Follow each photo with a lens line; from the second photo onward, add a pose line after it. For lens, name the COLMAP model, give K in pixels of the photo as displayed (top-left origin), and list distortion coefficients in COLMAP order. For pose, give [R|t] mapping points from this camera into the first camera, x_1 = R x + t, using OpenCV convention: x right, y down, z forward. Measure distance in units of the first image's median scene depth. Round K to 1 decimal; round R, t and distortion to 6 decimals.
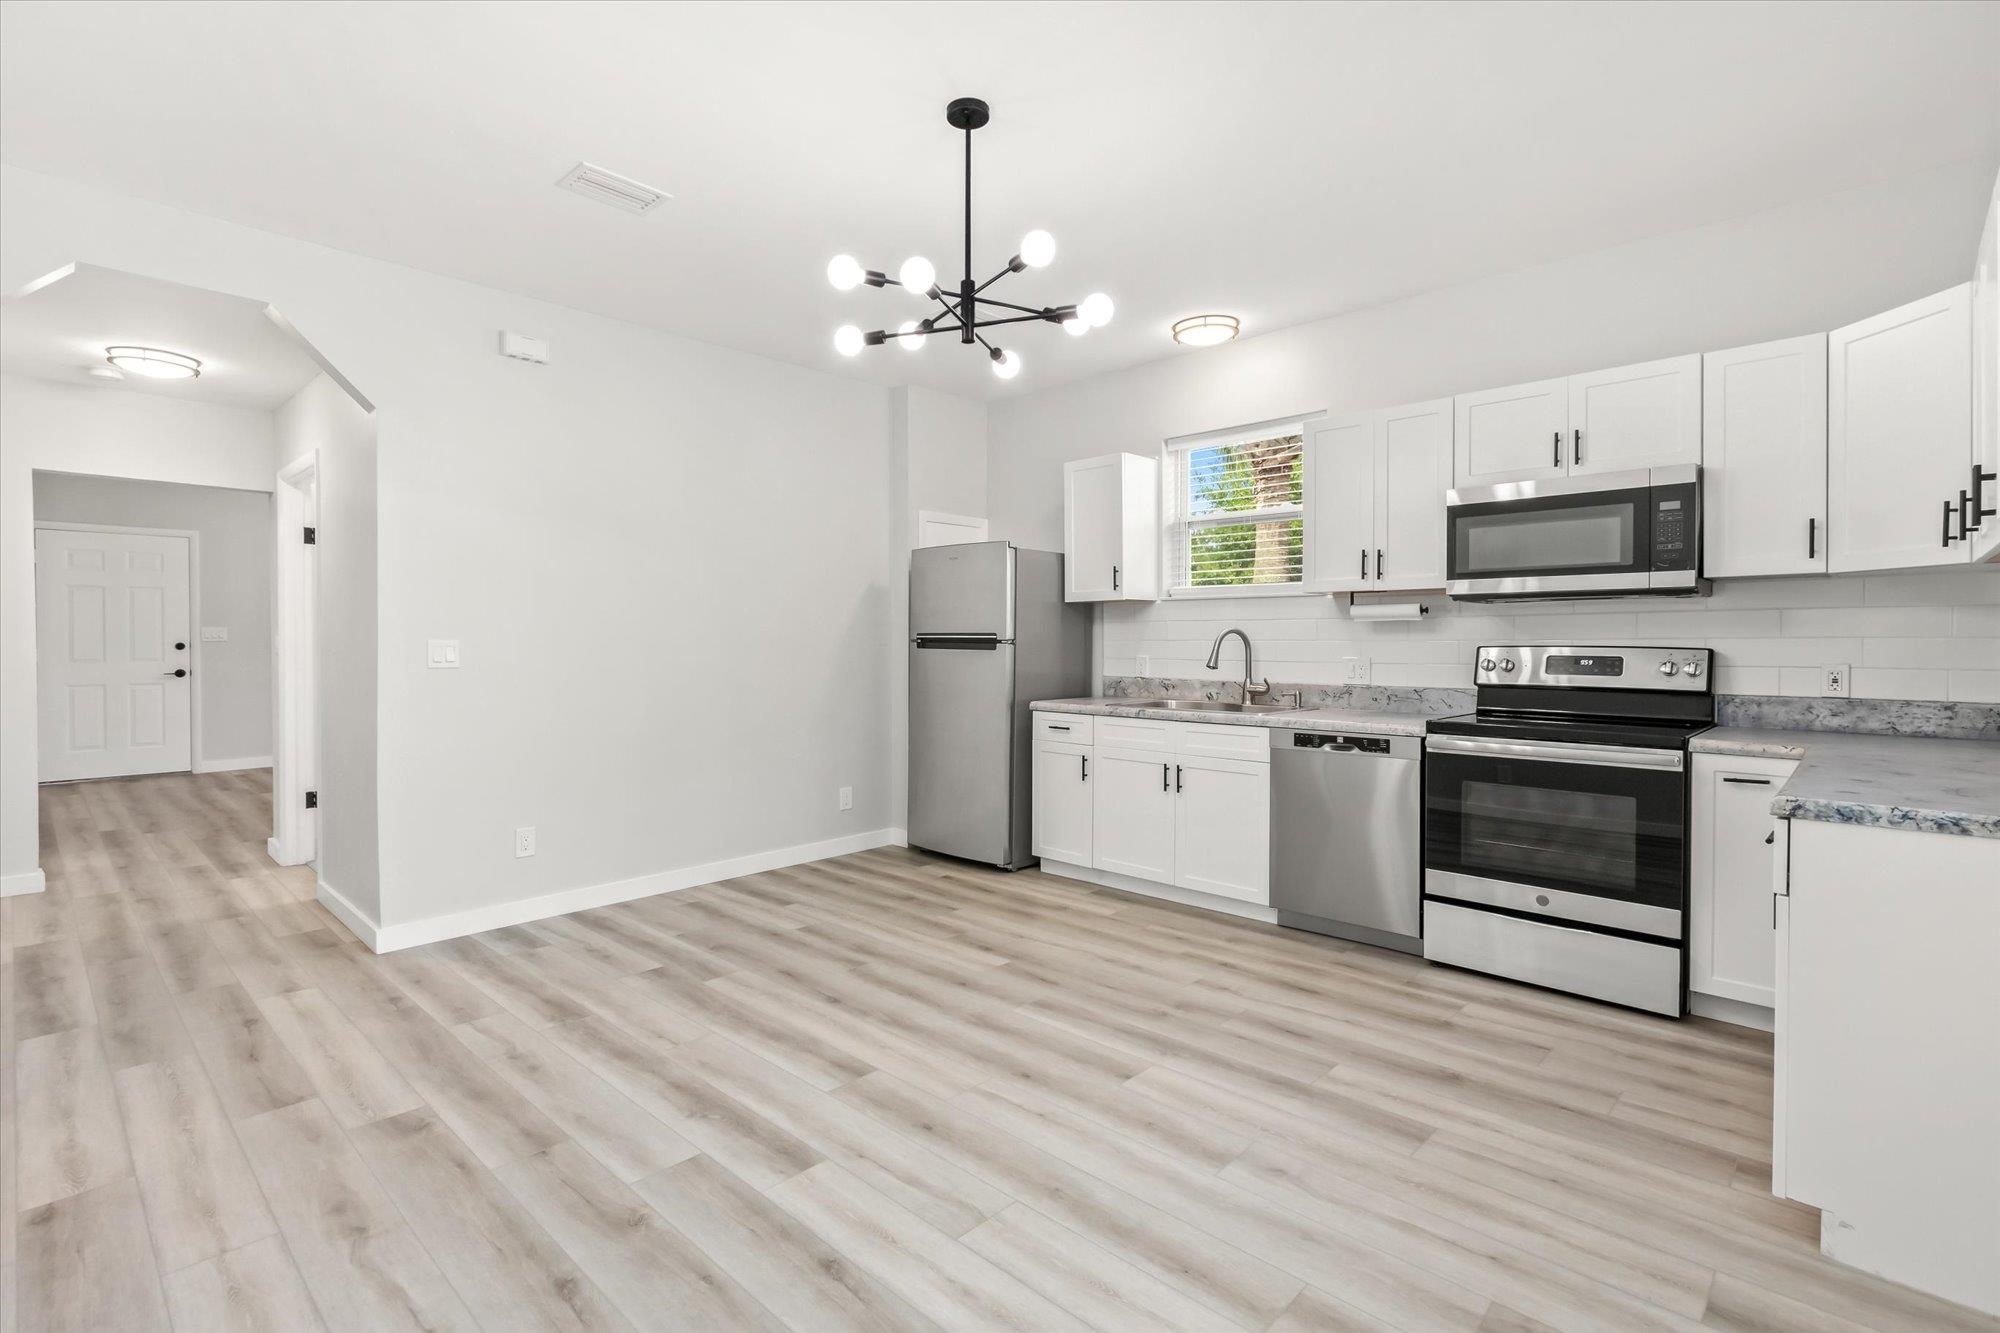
lens RADIAL K [[947.4, 0, 991.6], [0, 947.4, 649.3], [0, 0, 1]] dist [0.001006, 0.000066]
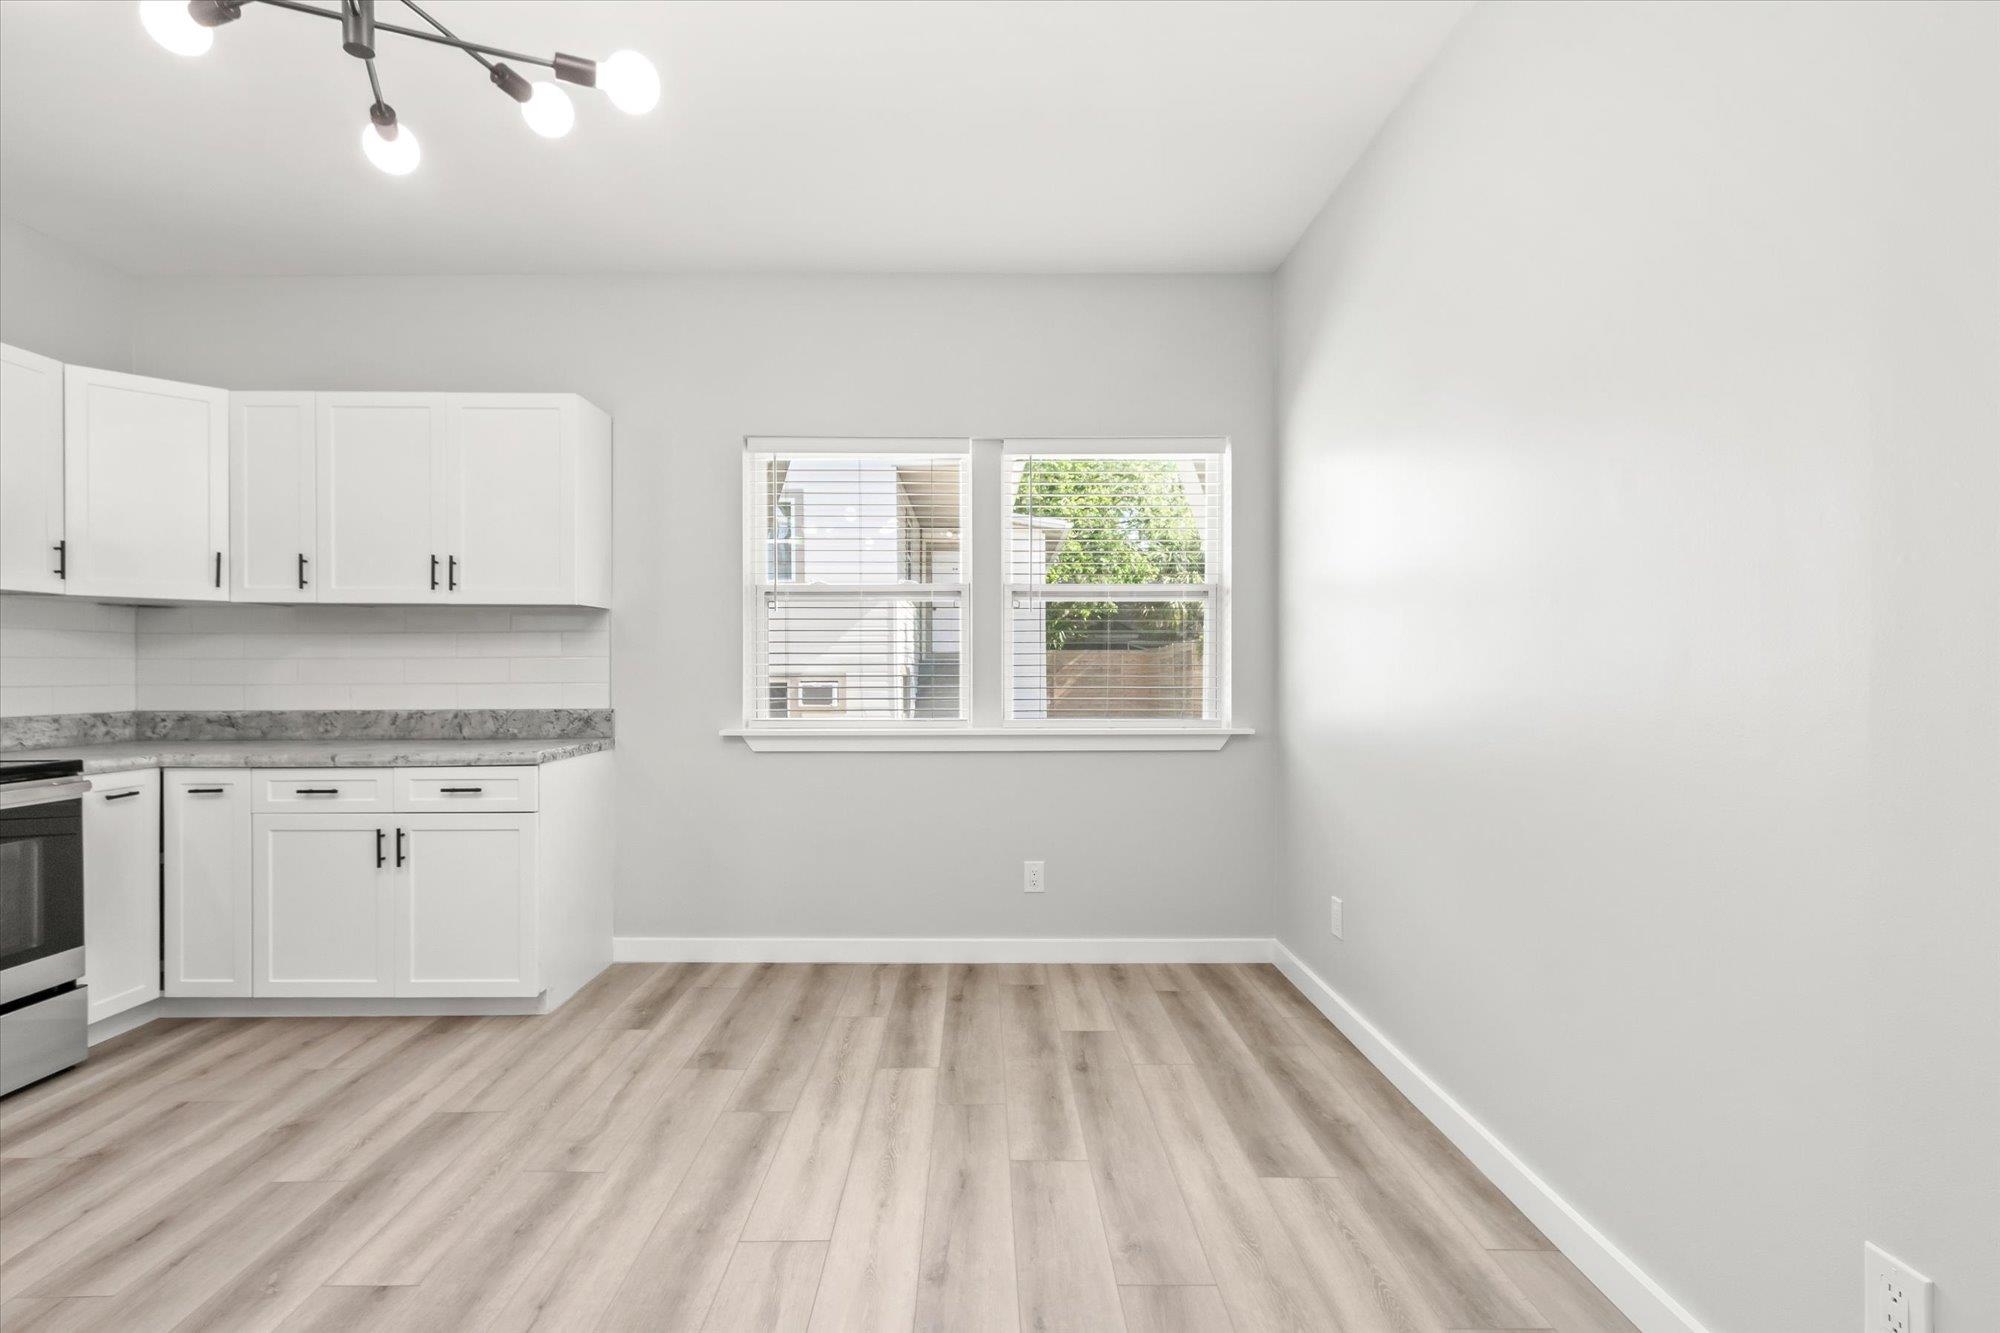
lens RADIAL K [[922.2, 0, 970.3], [0, 922.2, 671.6], [0, 0, 1]] dist [0.001781, -0.000644]
pose [[-0.681333, -0.000134, 0.731973, -0.448983], [0.011233, 0.999880, 0.010639, 0.003835], [-0.731887, 0.015471, -0.681250, 0.809940]]
